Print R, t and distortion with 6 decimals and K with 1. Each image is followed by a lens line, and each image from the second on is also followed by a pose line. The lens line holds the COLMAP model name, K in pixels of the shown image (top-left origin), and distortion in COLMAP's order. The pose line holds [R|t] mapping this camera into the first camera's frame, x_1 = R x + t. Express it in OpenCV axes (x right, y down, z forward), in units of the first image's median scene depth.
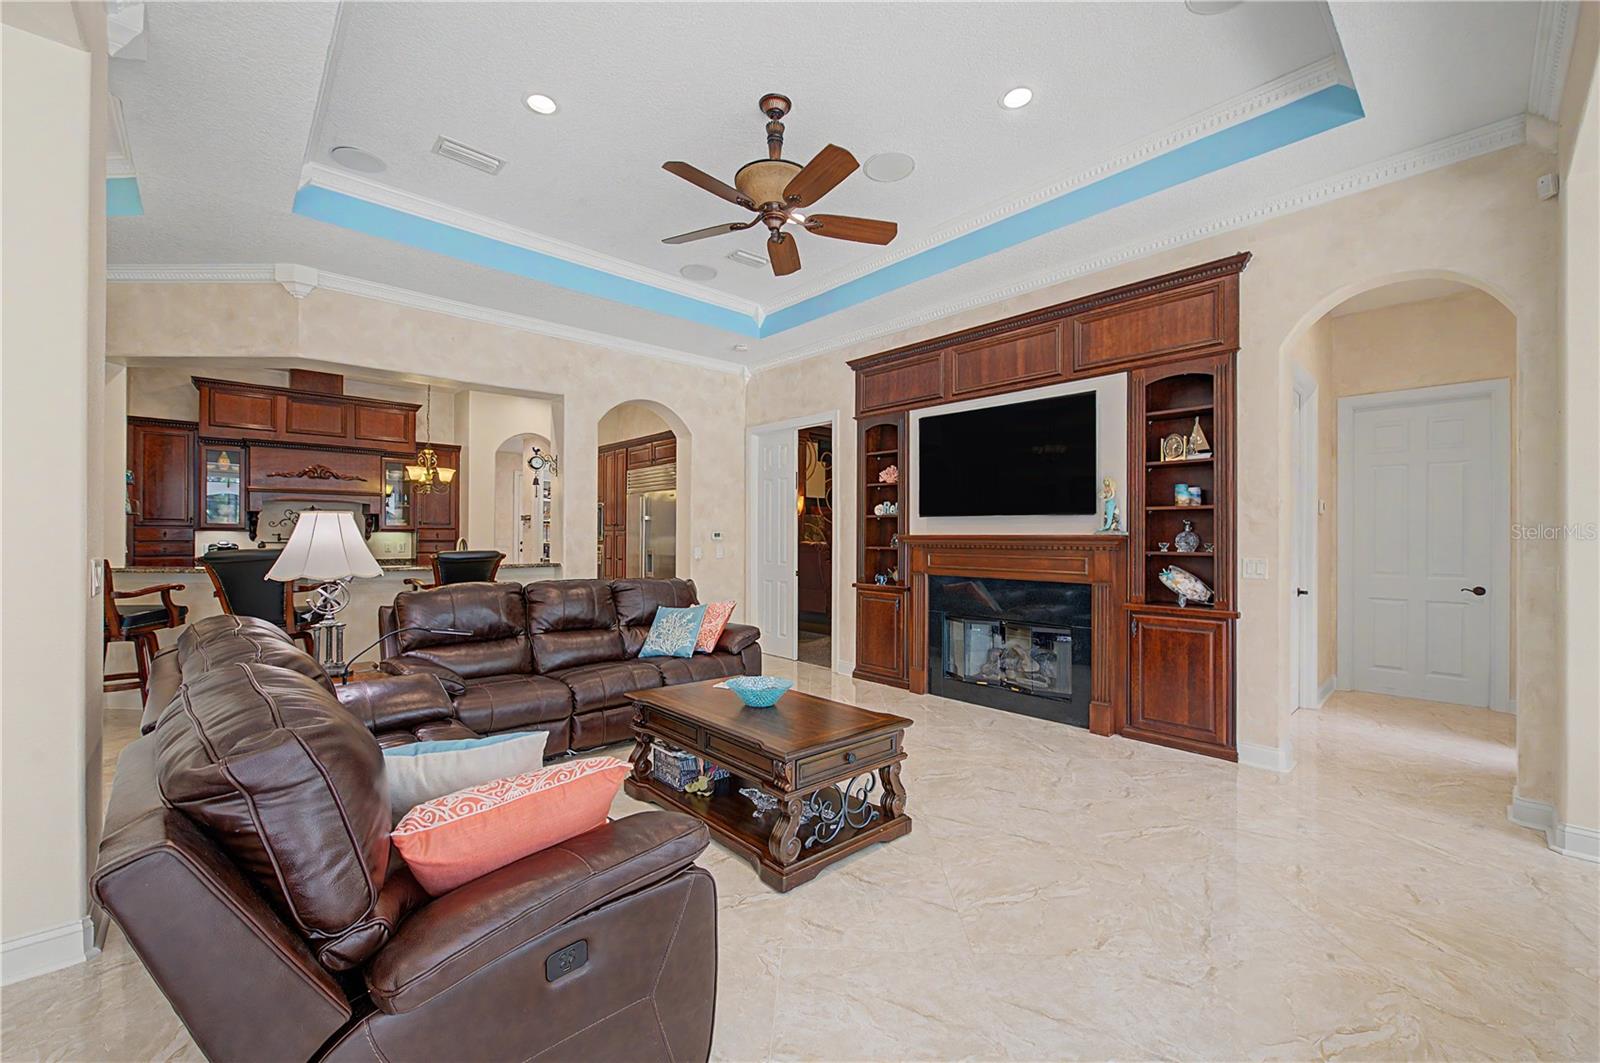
lens RADIAL K [[630.0, 0, 796.9], [0, 630.0, 533.5], [0, 0, 1]] dist [-0.001476, -0.000715]
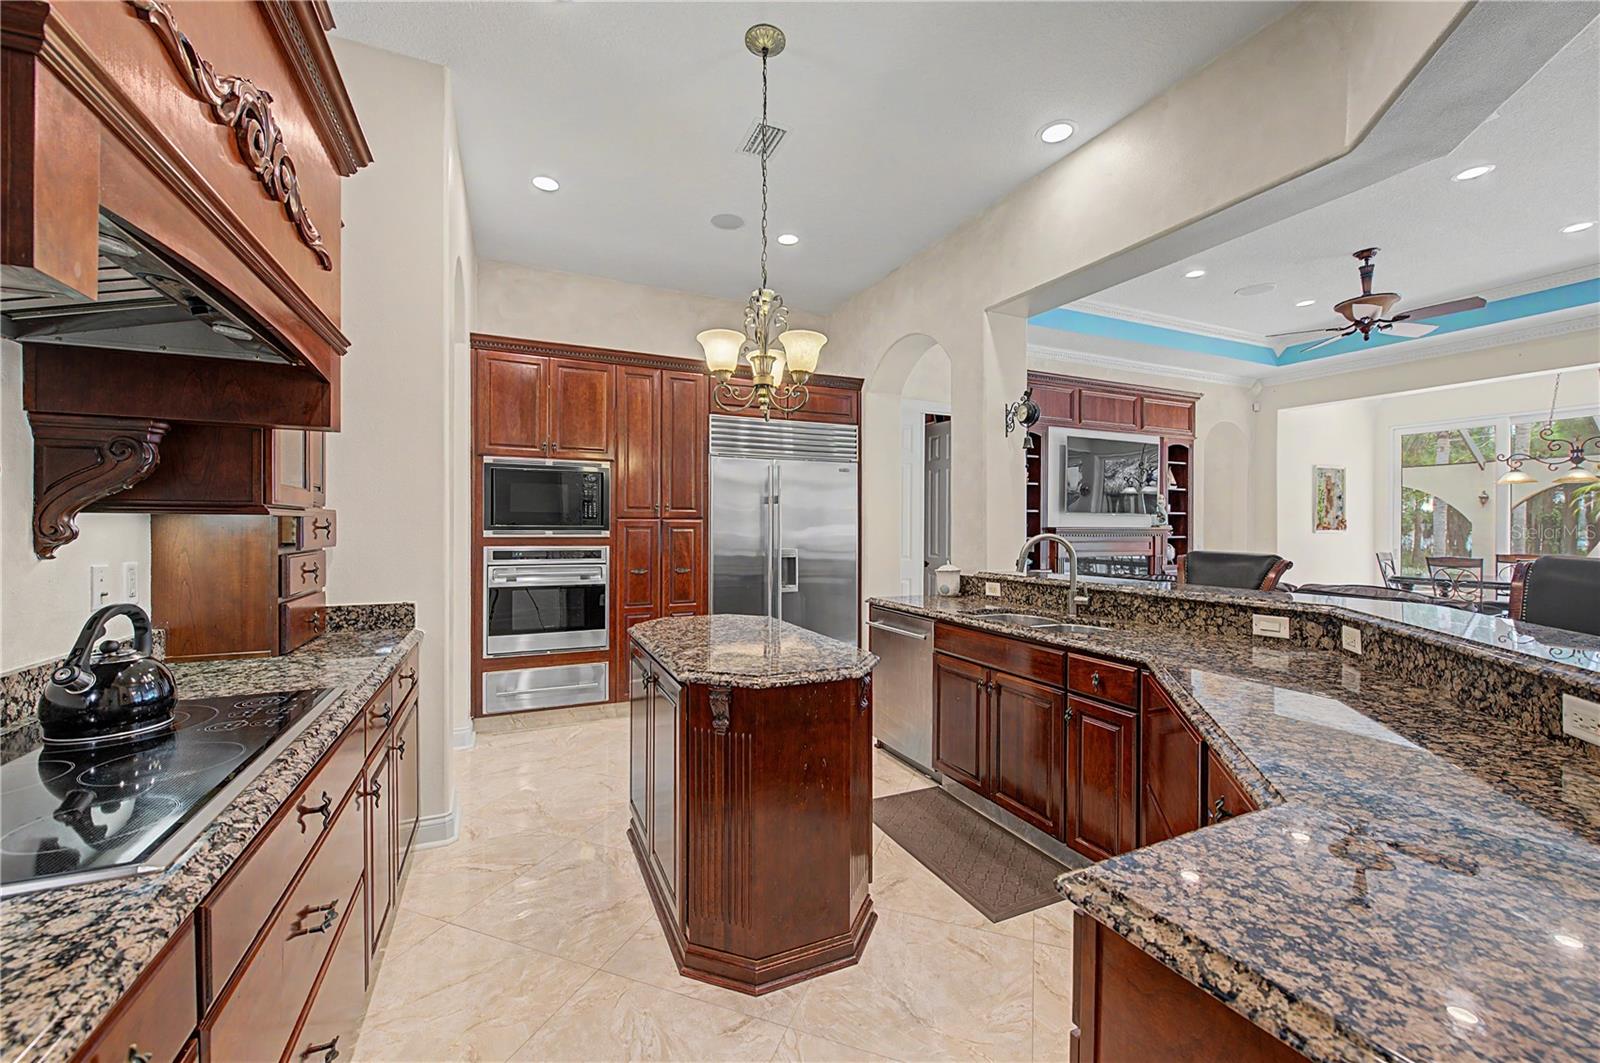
lens RADIAL K [[630.0, 0, 796.9], [0, 630.0, 533.5], [0, 0, 1]] dist [-0.001476, -0.000715]
pose [[0.308719, -0.009901, 0.951102, -1.229802], [-0.006476, 0.999901, 0.012511, 0.001311], [-0.951131, -0.010022, 0.308625, 1.157781]]
